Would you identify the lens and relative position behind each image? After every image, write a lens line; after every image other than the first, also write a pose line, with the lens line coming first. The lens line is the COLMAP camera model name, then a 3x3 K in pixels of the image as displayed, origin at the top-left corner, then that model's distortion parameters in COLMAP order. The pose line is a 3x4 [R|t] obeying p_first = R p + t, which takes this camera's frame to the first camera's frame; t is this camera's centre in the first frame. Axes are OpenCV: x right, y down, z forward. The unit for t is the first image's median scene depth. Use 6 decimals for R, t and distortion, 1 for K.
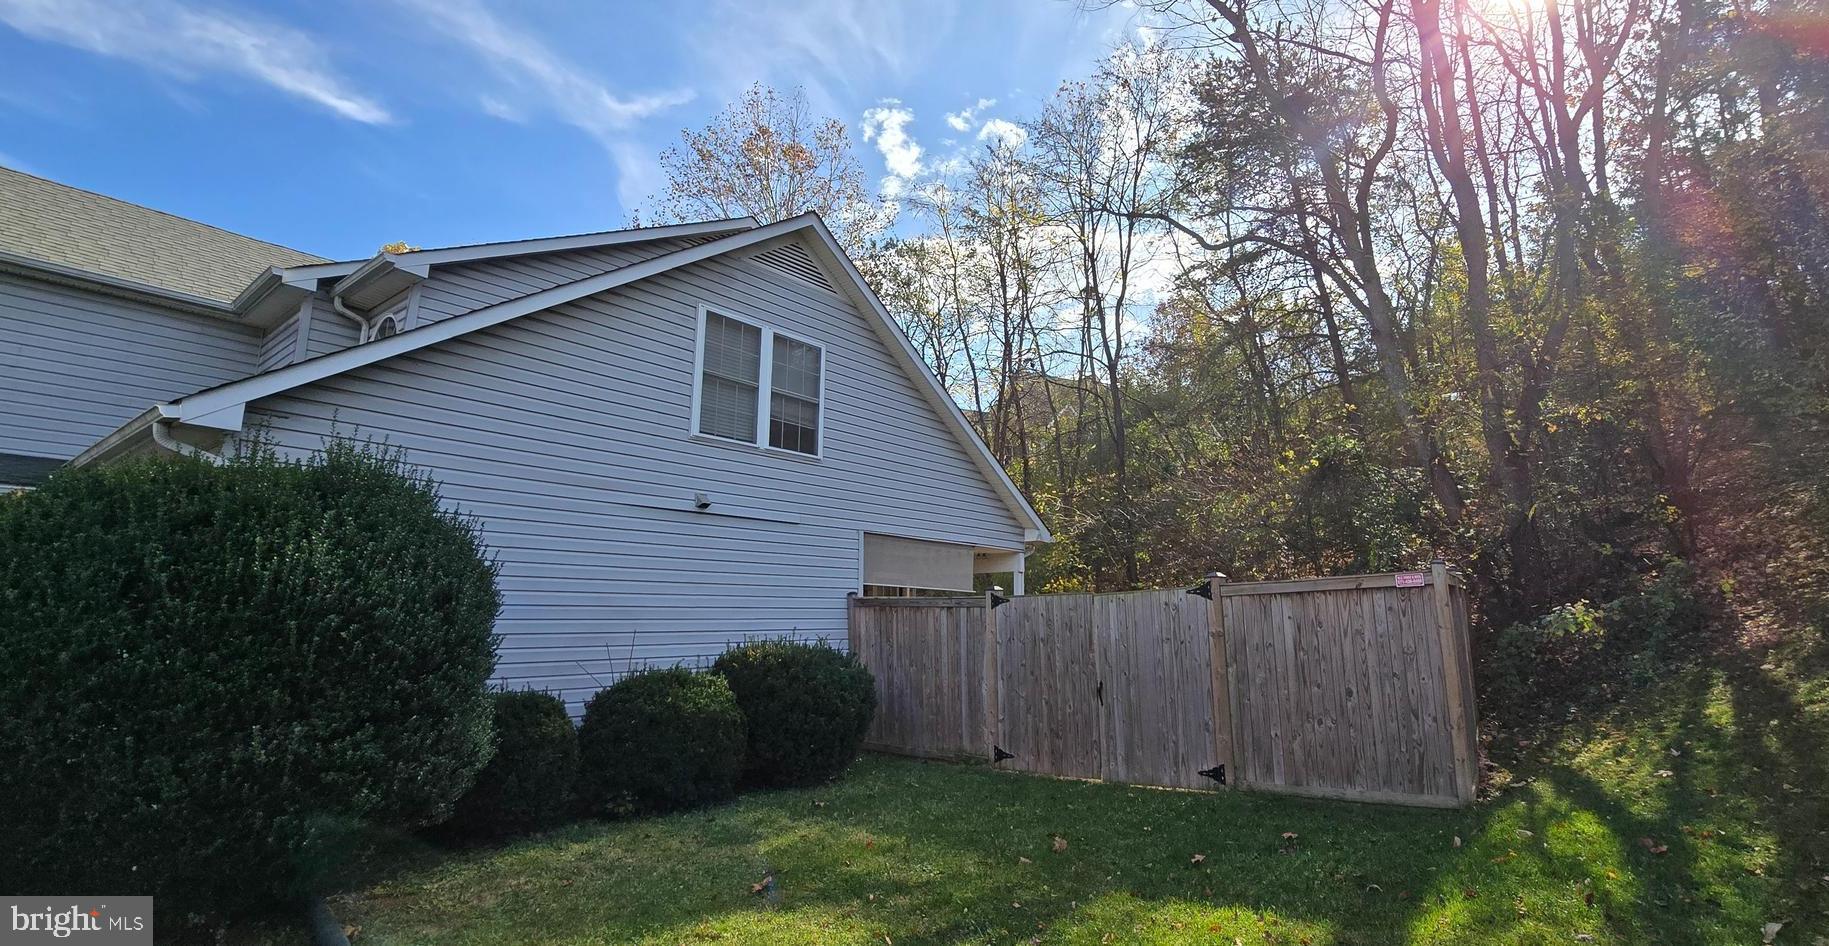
lens RADIAL K [[828.2, 0, 914.5], [0, 828.2, 473.0], [0, 0, 1]] dist [-0.018267, 0.000046]
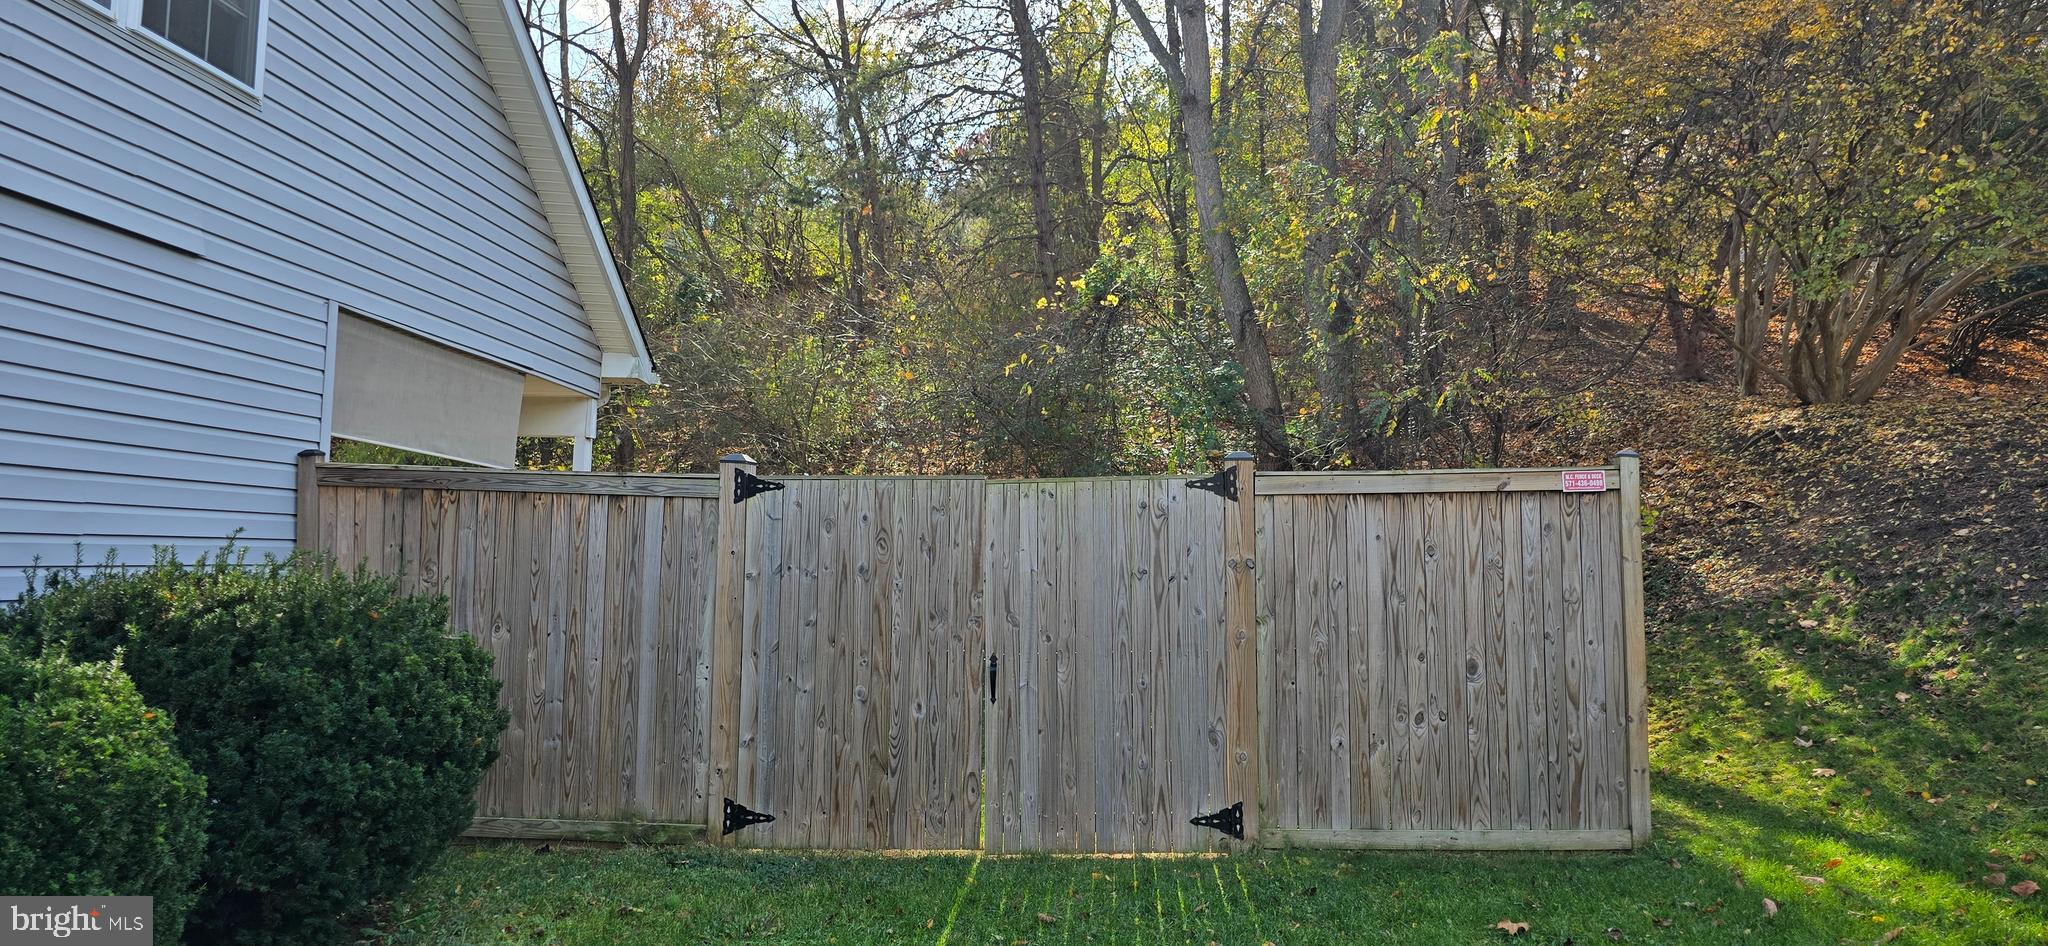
lens RADIAL K [[1393.5, 0, 1022.4], [0, 1393.5, 442.0], [0, 0, 1]] dist [0.058492, -0.084713]
pose [[0.801243, 0.070535, 0.594168, -0.273120], [-0.127219, 0.990404, 0.053984, 0.079600], [-0.584659, -0.118844, 0.802528, 0.338575]]
